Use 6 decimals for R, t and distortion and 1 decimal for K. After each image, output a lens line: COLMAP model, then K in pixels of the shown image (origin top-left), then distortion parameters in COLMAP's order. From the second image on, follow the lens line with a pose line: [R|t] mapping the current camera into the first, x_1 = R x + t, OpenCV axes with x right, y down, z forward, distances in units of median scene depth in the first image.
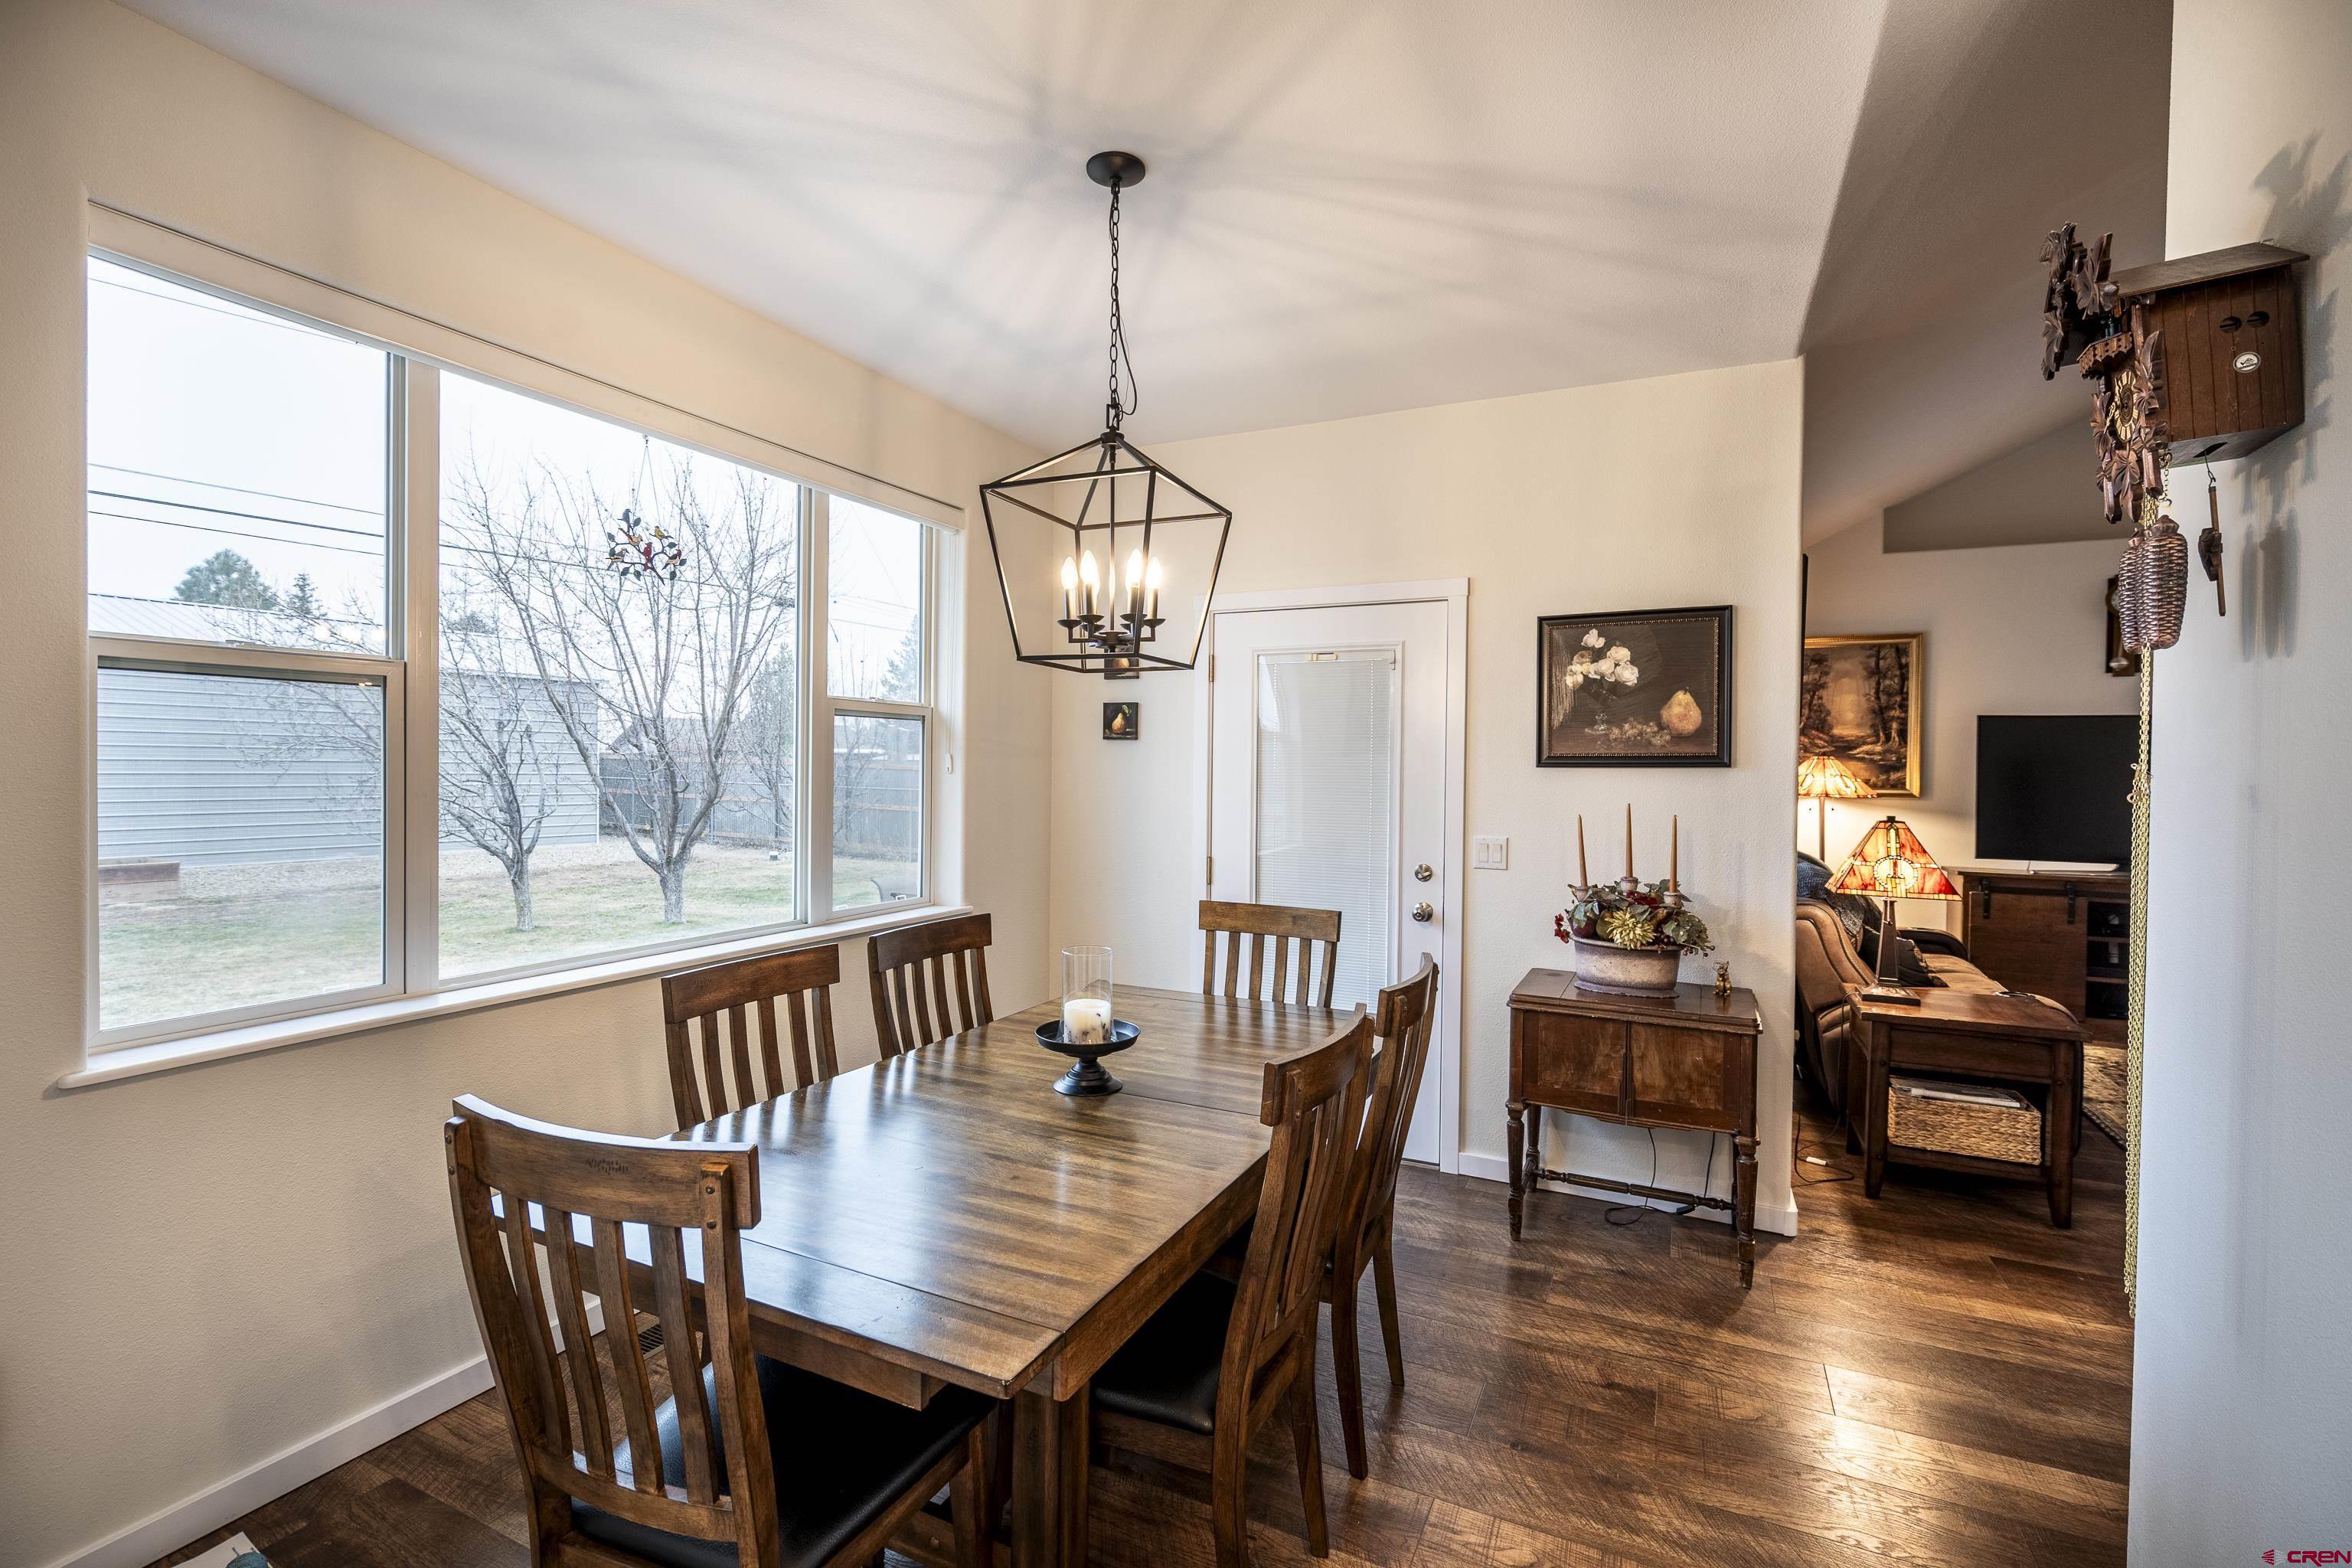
lens RADIAL K [[1051.8, 0, 1187.1], [0, 1051.8, 767.3], [0, 0, 1]] dist [-0.005083, 0.001513]
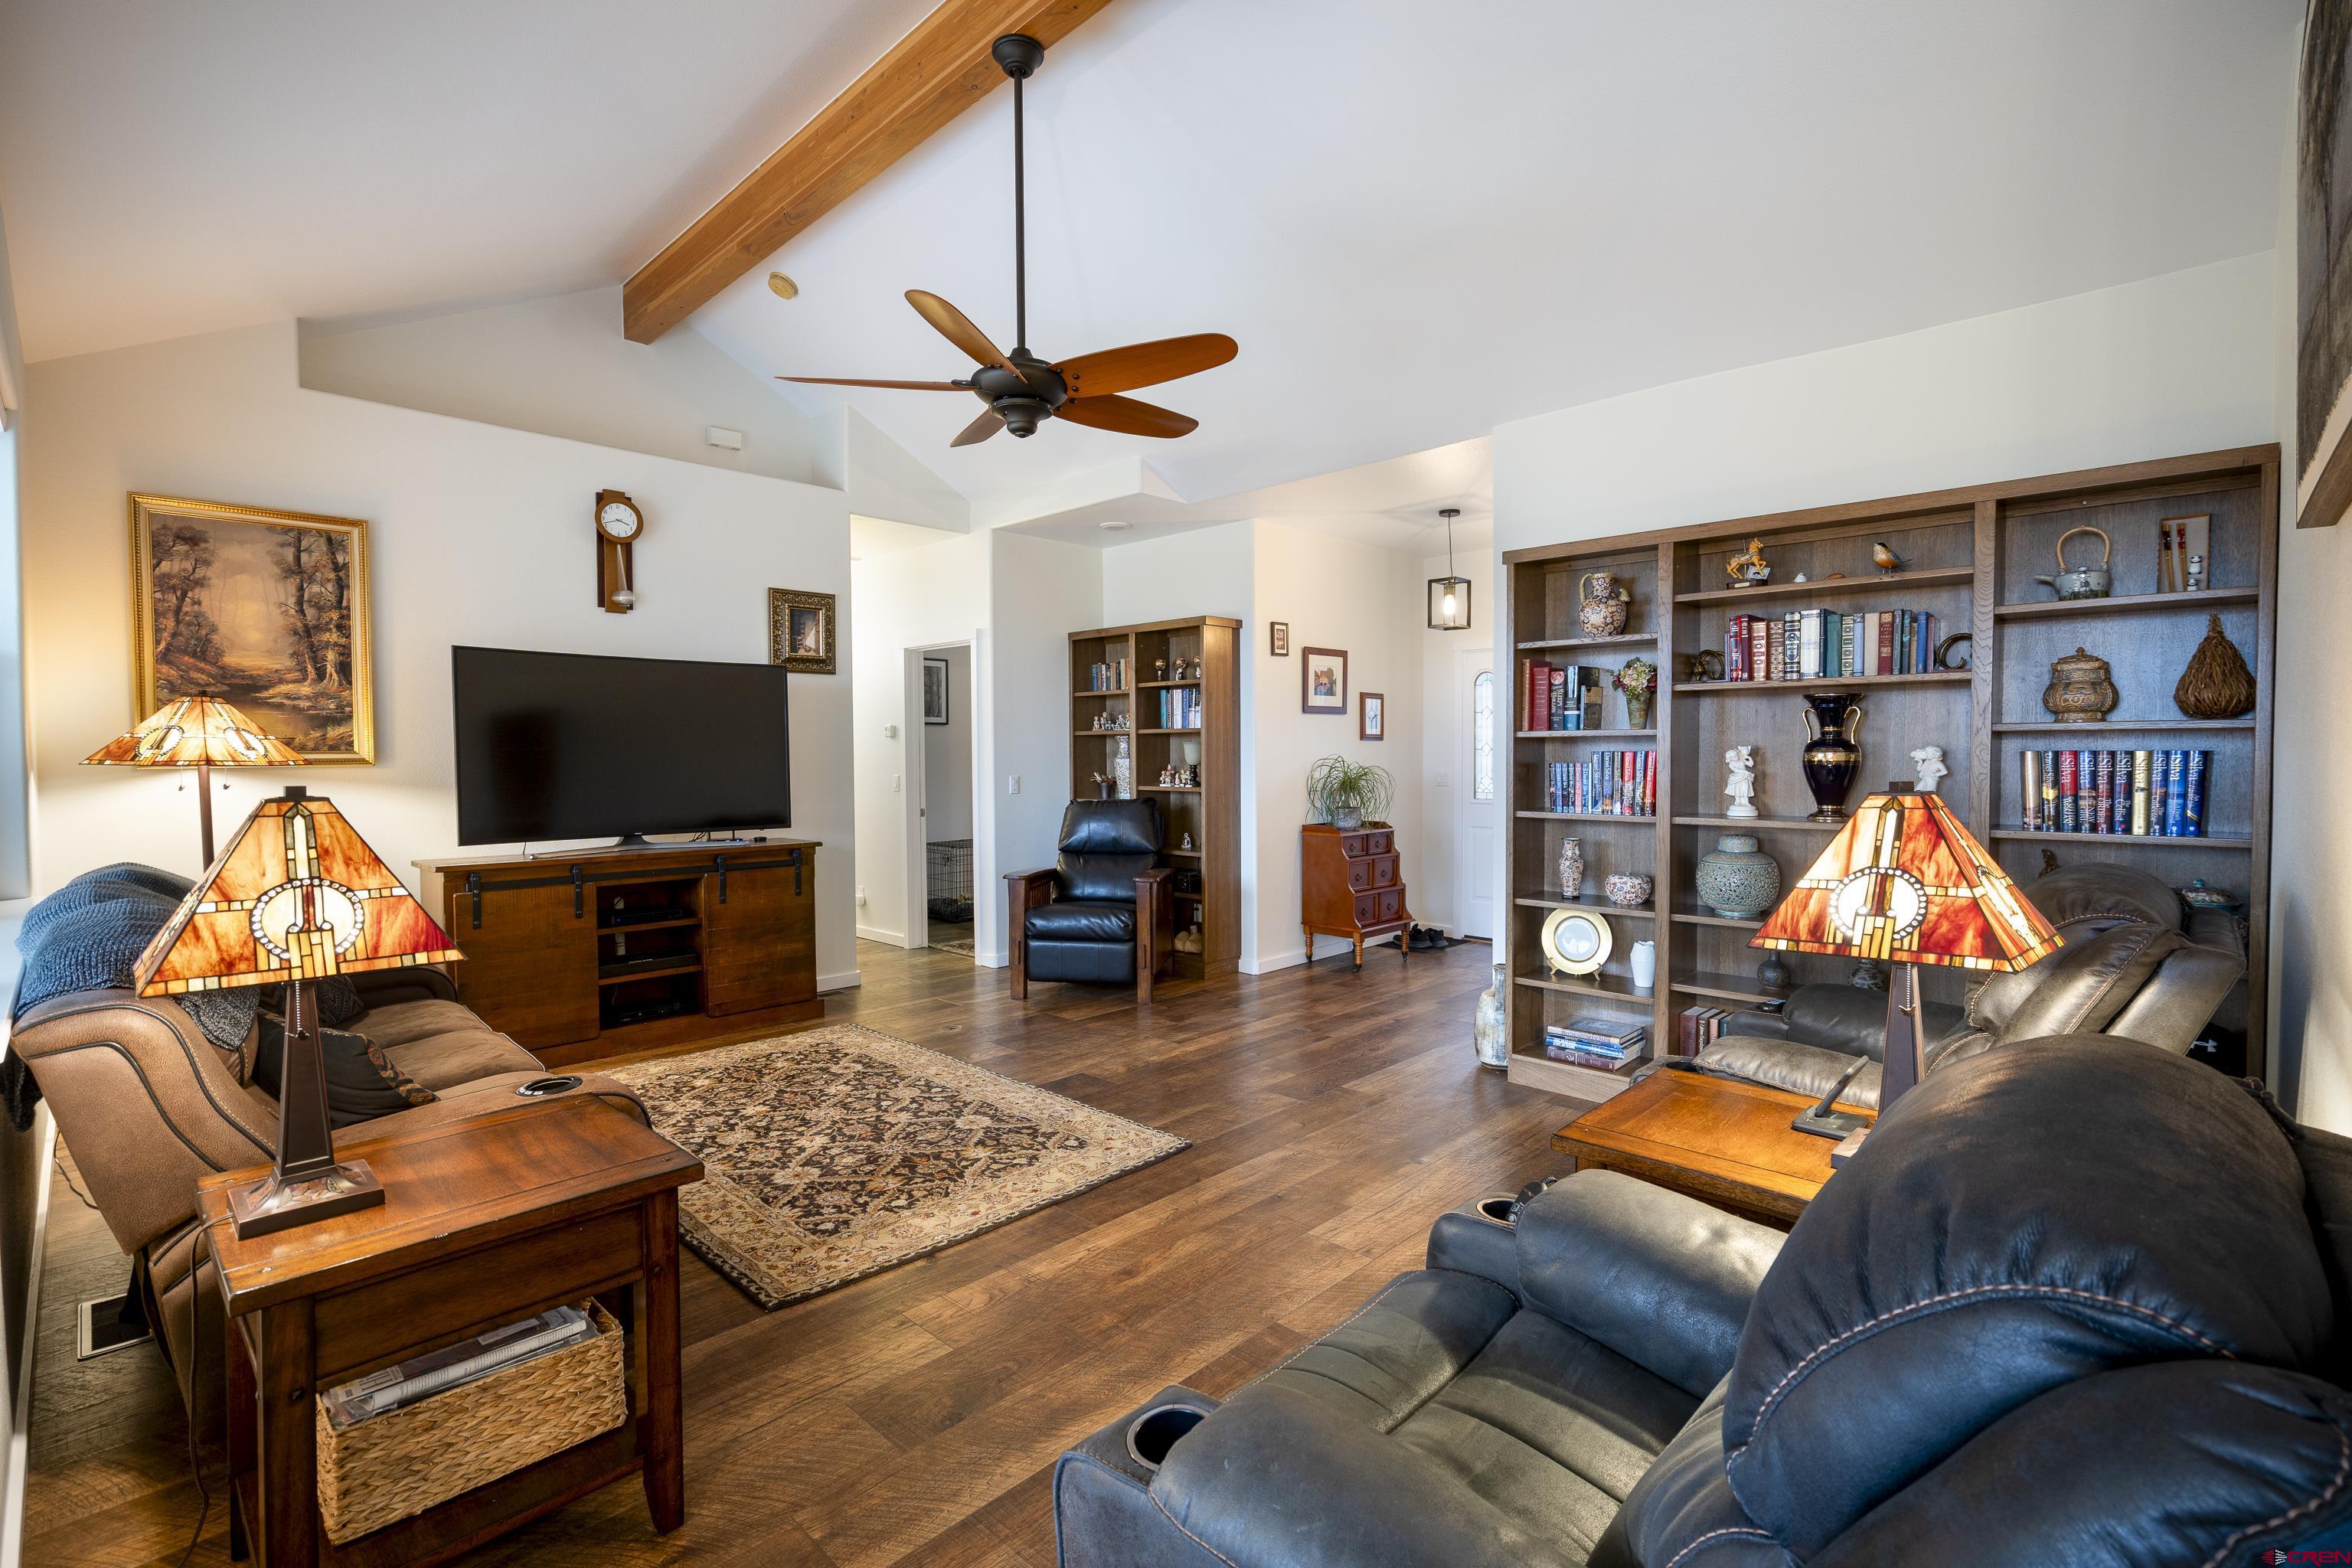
lens RADIAL K [[1051.8, 0, 1177.6], [0, 1051.8, 791.0], [0, 0, 1]] dist [-0.005083, 0.001513]
pose [[0.307232, -0.048282, 0.950409, 0.232905], [0.006799, 0.998798, 0.048542, 0.018701], [-0.951610, -0.008452, 0.307191, 0.326815]]
